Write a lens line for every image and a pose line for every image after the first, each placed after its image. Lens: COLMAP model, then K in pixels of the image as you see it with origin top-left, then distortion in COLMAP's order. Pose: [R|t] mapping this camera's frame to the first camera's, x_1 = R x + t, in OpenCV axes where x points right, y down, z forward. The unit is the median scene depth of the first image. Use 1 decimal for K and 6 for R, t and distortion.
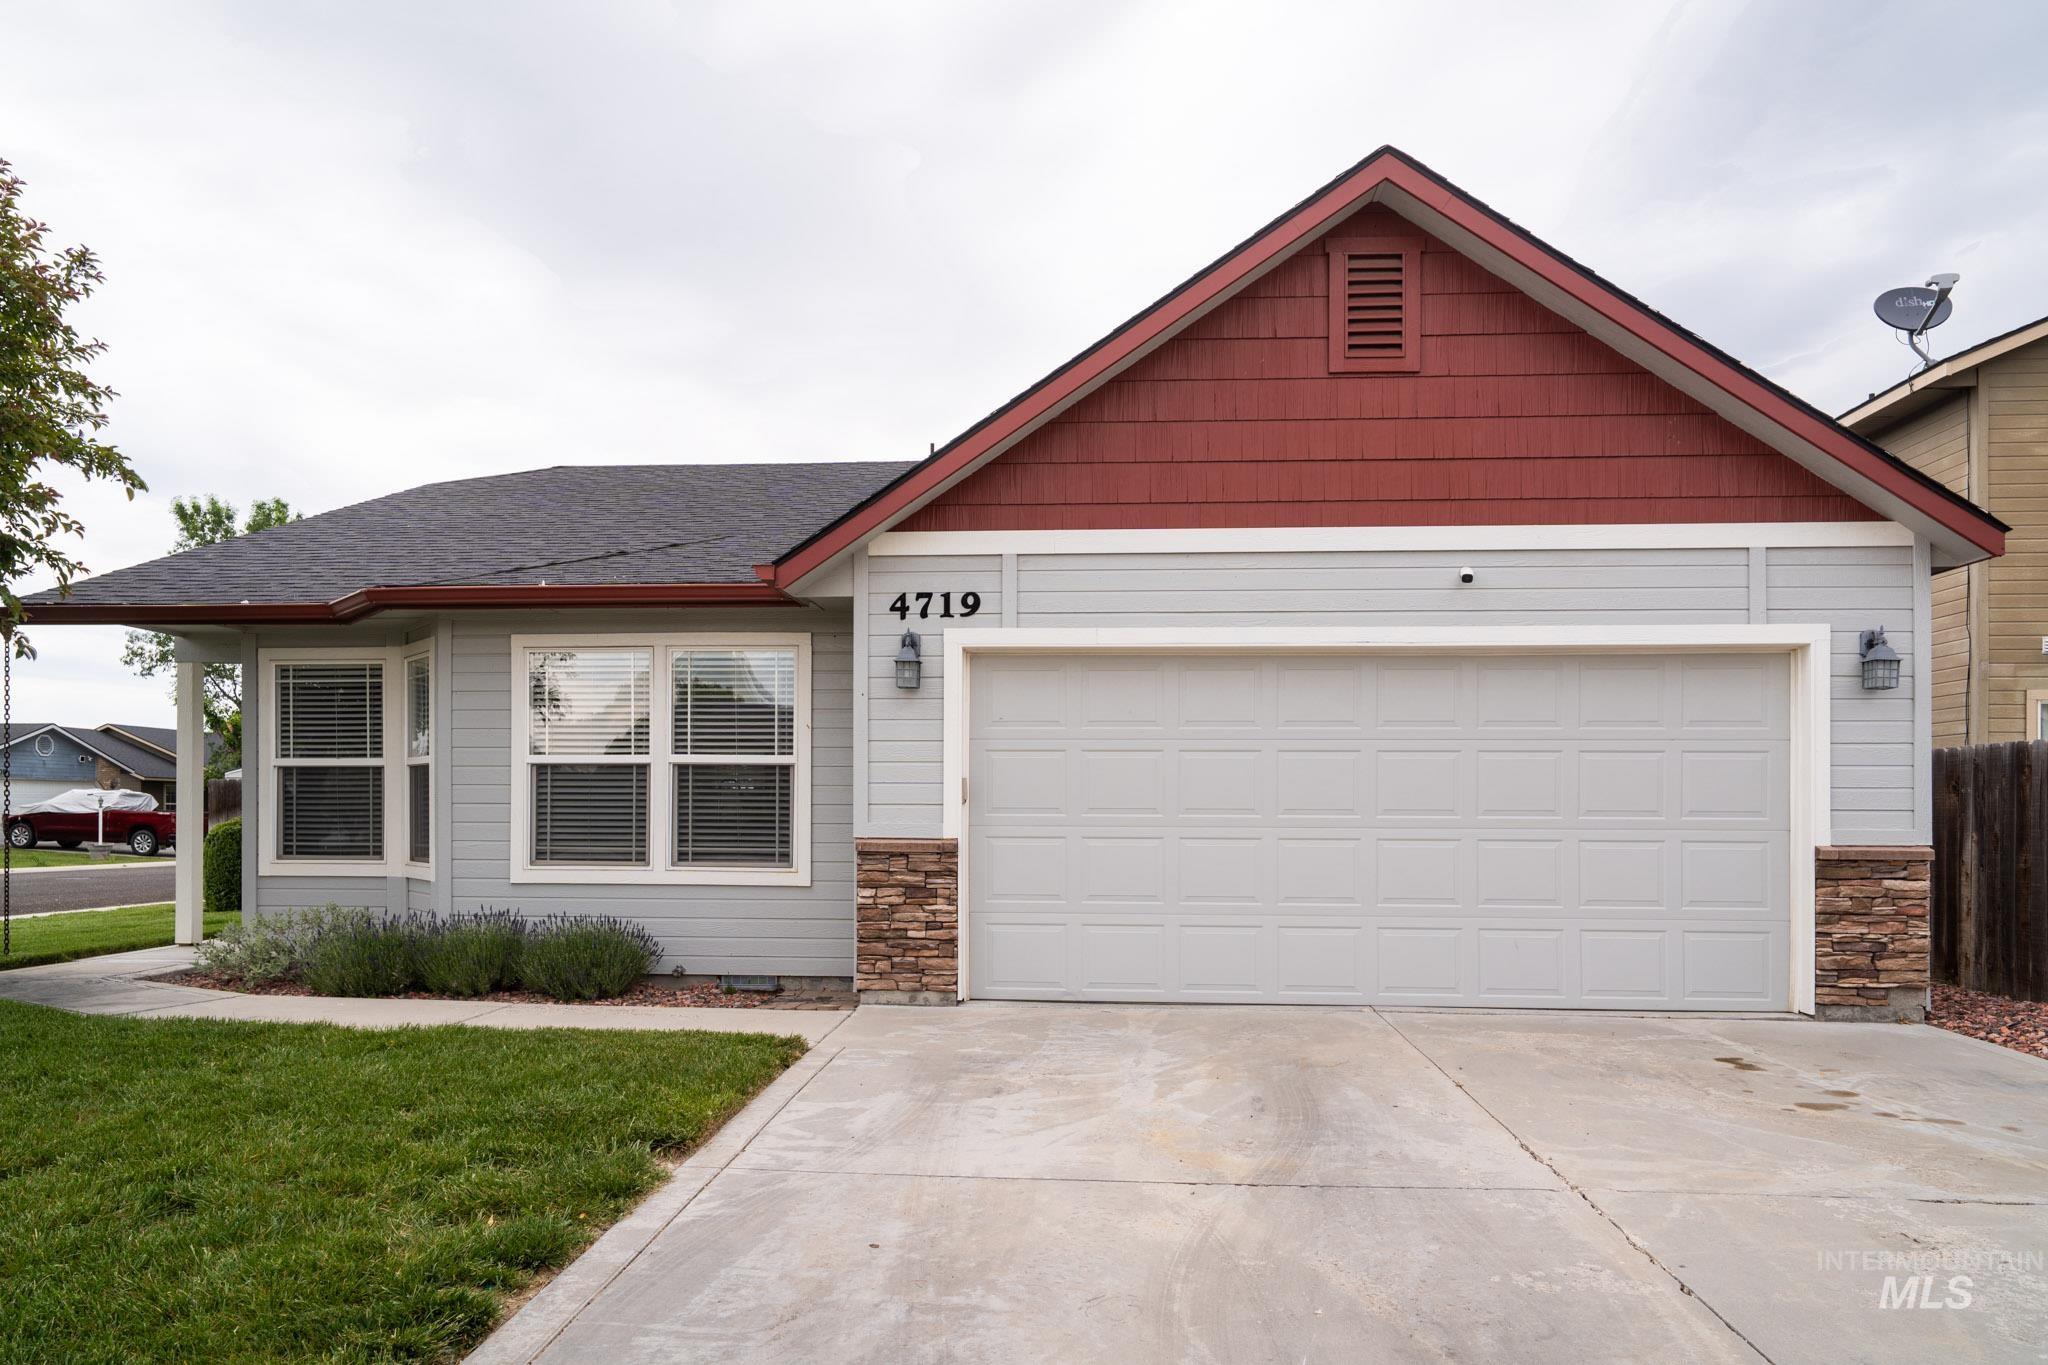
lens RADIAL K [[1263.5, 0, 1026.4], [0, 1263.5, 766.4], [0, 0, 1]] dist [-0.004301, 0.000146]
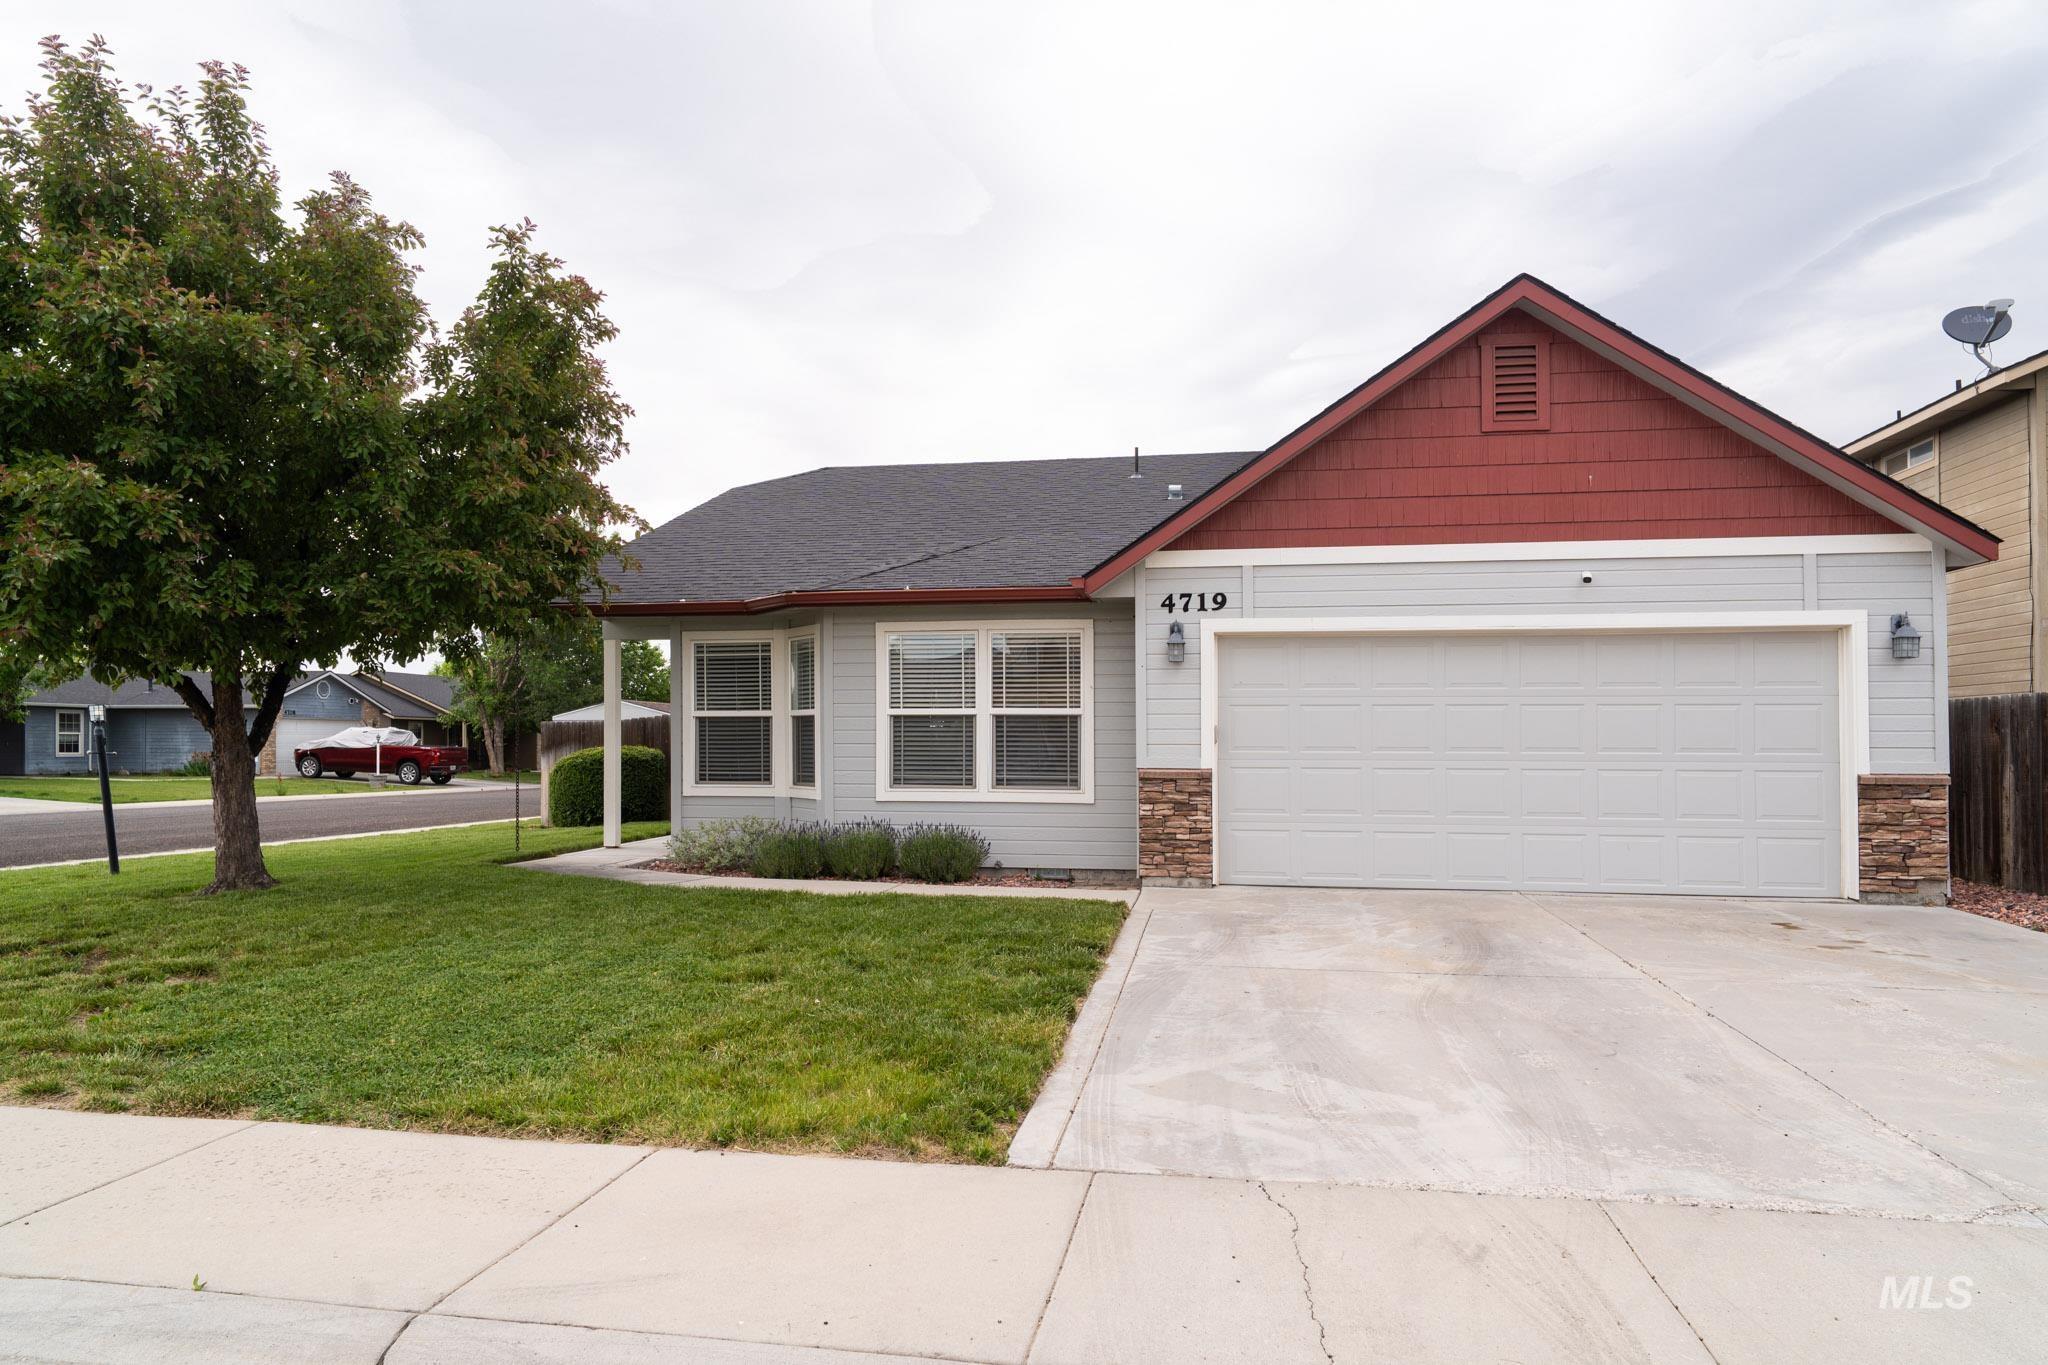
lens RADIAL K [[1234.5, 0, 1024.0], [0, 1234.5, 682.5], [0, 0, 1]] dist [-0.002428, 0.001940]
pose [[0.994940, -0.006889, -0.100232, -0.123977], [0.005497, 0.999885, -0.014154, -0.020363], [0.100318, 0.013531, 0.994863, -0.386315]]
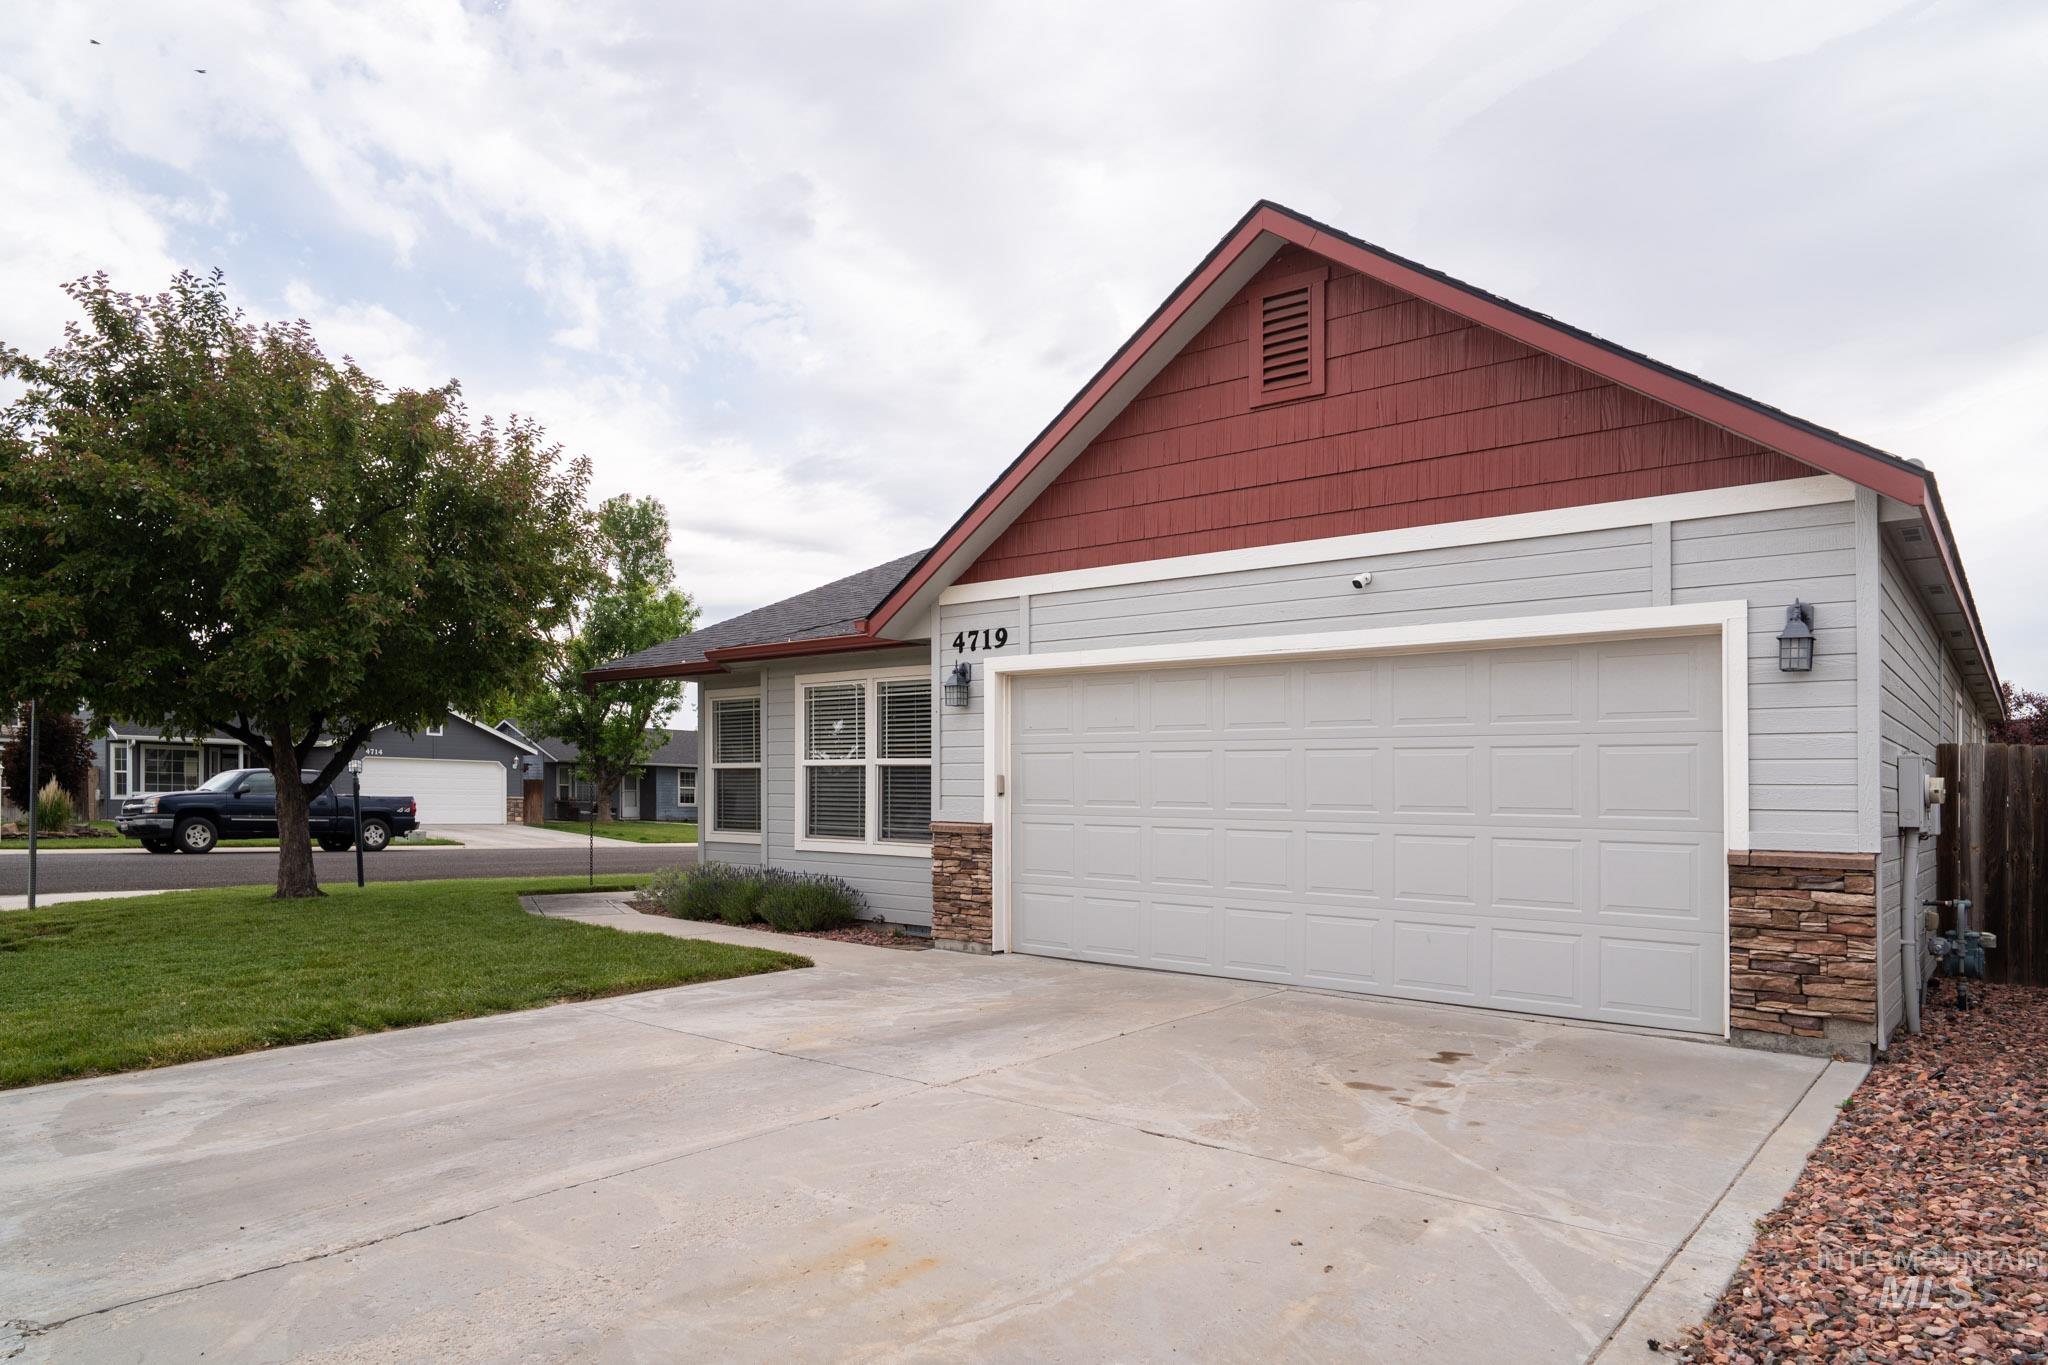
lens RADIAL K [[1259.3, 0, 999.0], [0, 1259.3, 756.3], [0, 0, 1]] dist [-0.002811, -0.000380]
pose [[0.813392, -0.011145, -0.581609, 0.687581], [0.007955, 0.999936, -0.008036, 0.000068], [0.581661, 0.001909, 0.813429, -0.023508]]
